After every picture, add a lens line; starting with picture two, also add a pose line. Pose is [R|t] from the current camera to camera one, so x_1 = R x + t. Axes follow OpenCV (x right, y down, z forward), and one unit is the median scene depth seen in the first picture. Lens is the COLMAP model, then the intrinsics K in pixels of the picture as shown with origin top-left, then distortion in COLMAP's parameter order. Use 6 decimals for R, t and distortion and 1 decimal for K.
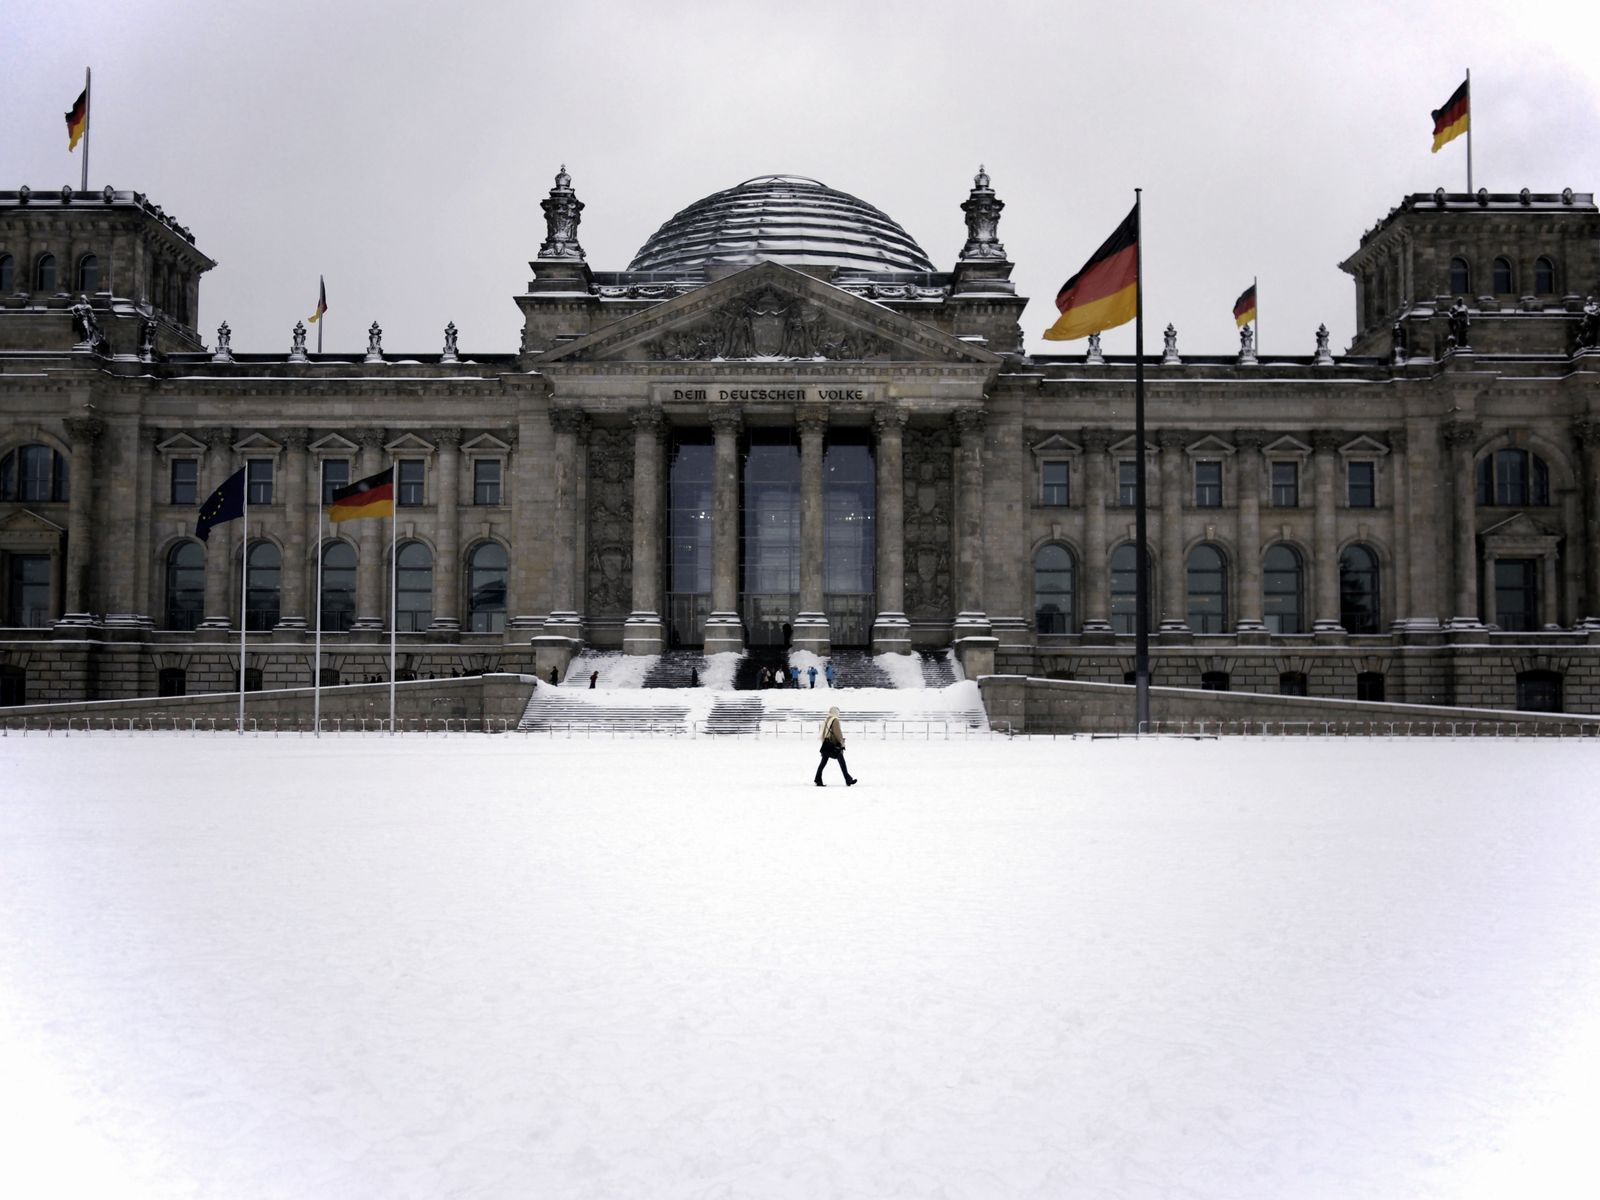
lens RADIAL K [[1864.9, 0, 797.8], [0, 1864.9, 596.8], [0, 0, 1]] dist [-0.020774, 0.000000]
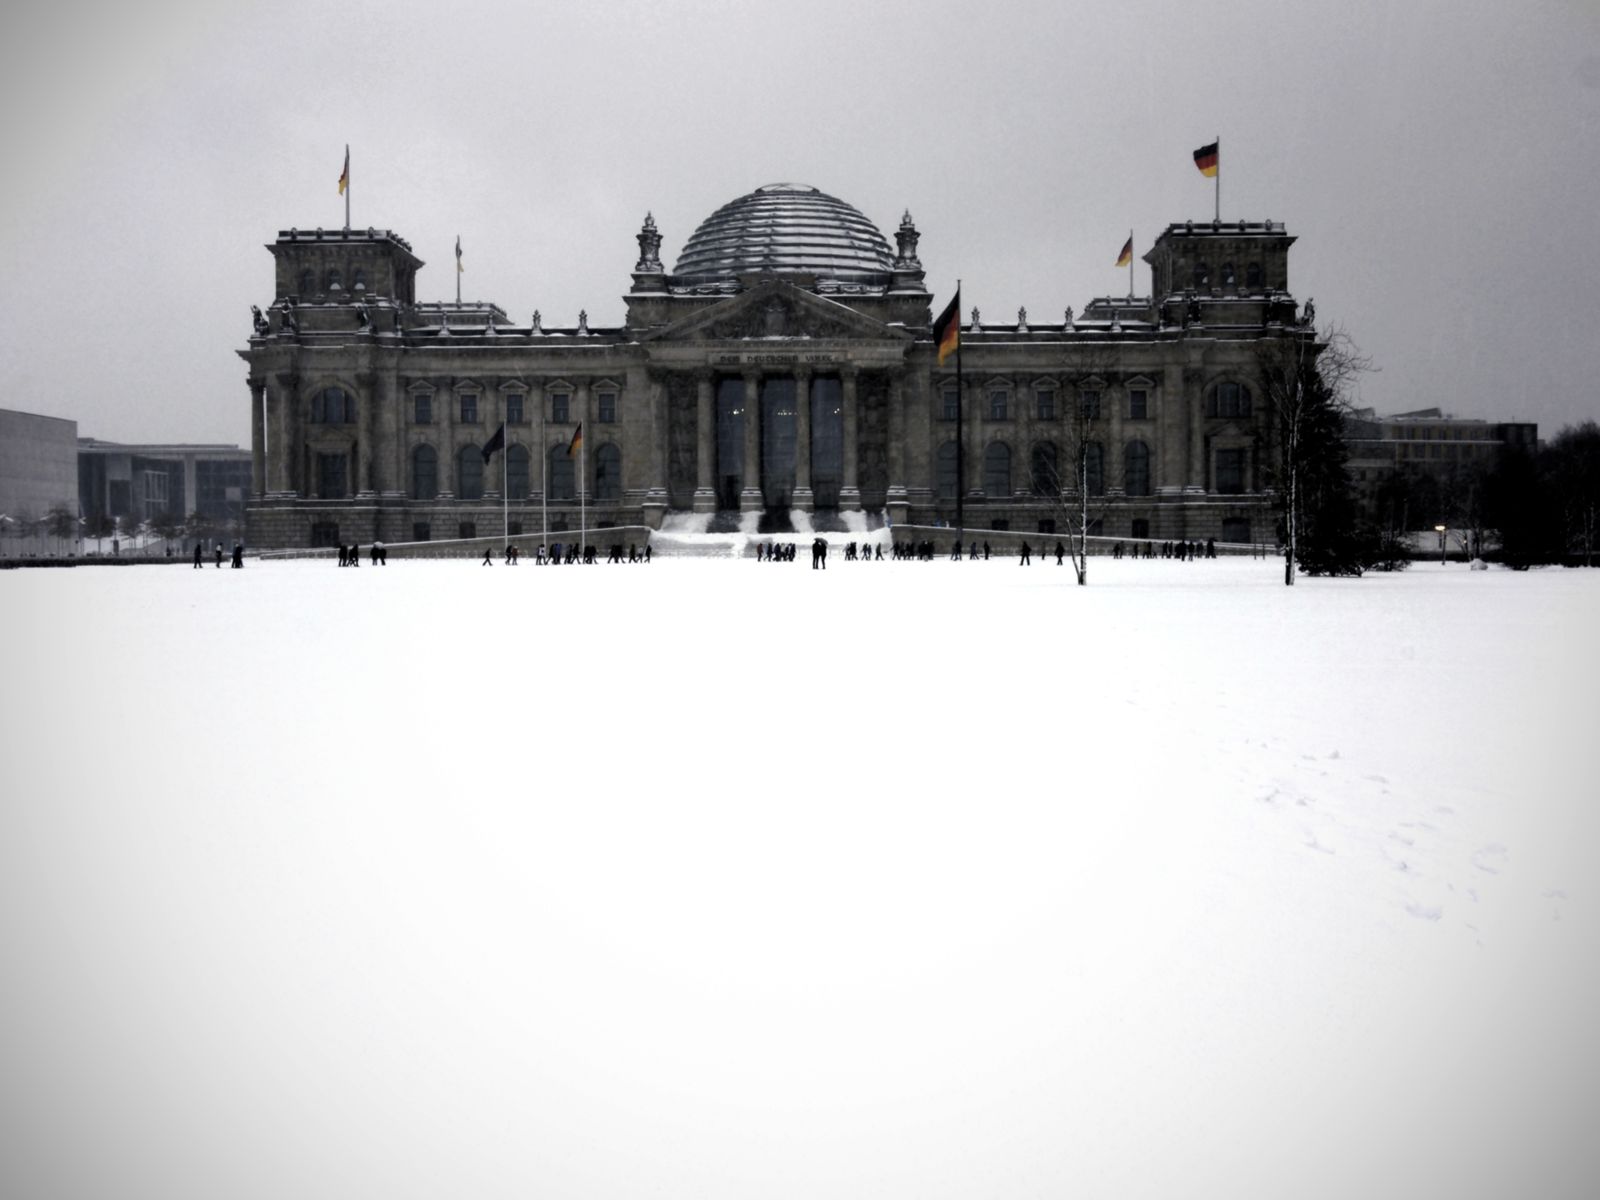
lens RADIAL K [[1864.9, 0, 801.6], [0, 1864.9, 596.7], [0, 0, 1]] dist [-0.020774, 0.000000]
pose [[0.999915, -0.007729, -0.010514, 0.021892], [0.008617, 0.996153, 0.087204, -0.037981], [0.009799, -0.087287, 0.996135, -0.663435]]
